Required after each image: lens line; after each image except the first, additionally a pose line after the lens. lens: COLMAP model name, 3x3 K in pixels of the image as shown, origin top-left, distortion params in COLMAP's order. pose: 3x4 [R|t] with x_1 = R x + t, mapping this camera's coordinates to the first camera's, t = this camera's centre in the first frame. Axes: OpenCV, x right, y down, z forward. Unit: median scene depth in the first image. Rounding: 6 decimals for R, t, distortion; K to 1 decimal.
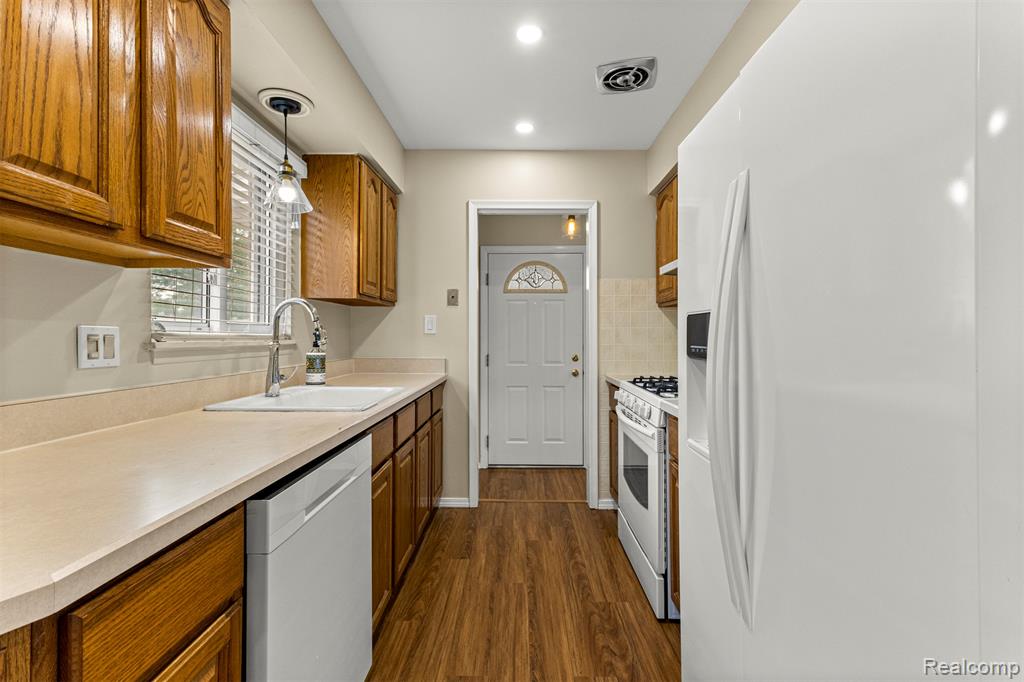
lens RADIAL K [[446.7, 0, 510.4], [0, 446.7, 336.0], [0, 0, 1]] dist [0.015326, -0.004178]
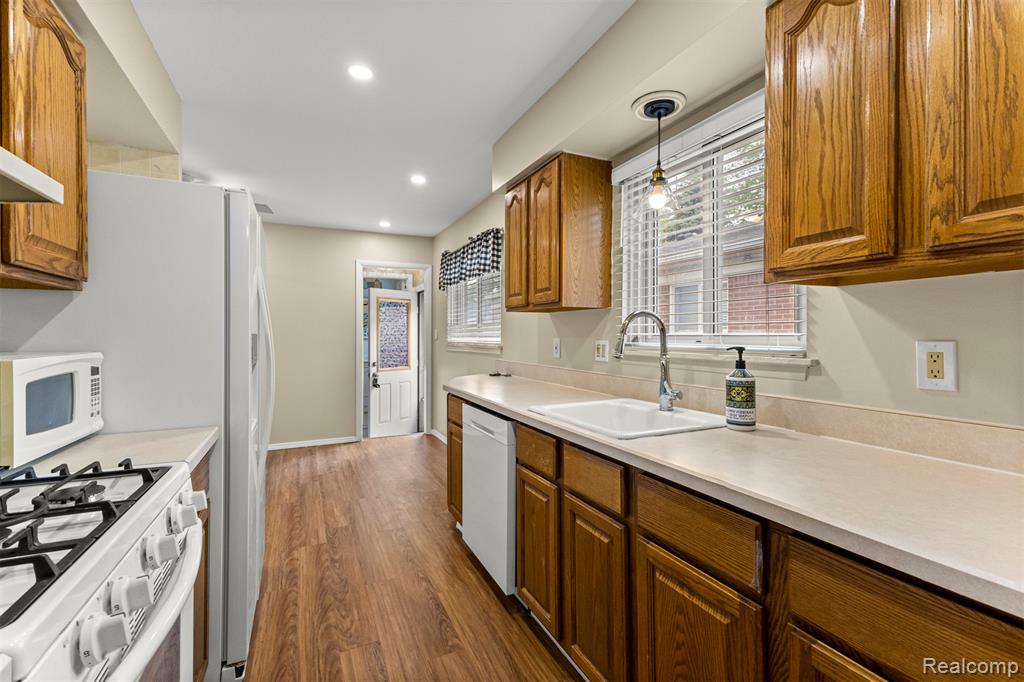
lens RADIAL K [[446.7, 0, 513.4], [0, 446.7, 337.2], [0, 0, 1]] dist [0.015326, -0.004178]
pose [[-0.895569, 0.001107, -0.444921, 0.186397], [-0.000964, 0.999990, 0.004428, -0.026915], [0.444921, 0.004394, -0.895559, 1.554058]]
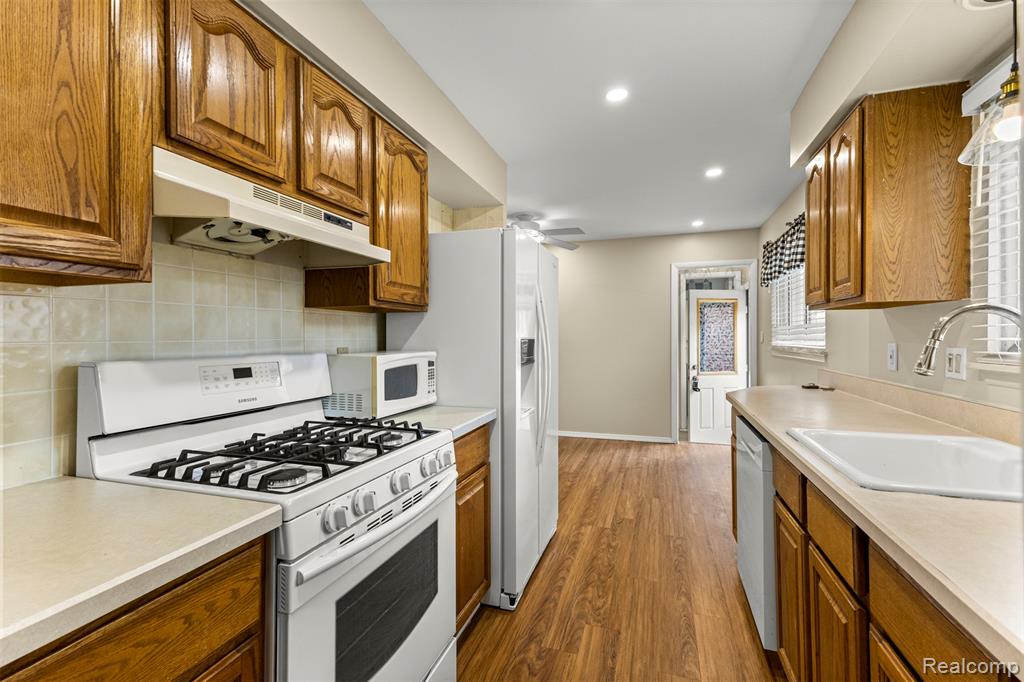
lens RADIAL K [[446.7, 0, 515.2], [0, 446.7, 337.8], [0, 0, 1]] dist [0.015326, -0.004178]
pose [[-0.957550, 0.000457, 0.288268, -0.027774], [0.001185, 0.999997, 0.002351, -0.034409], [-0.288266, 0.002593, -0.957547, 1.598604]]
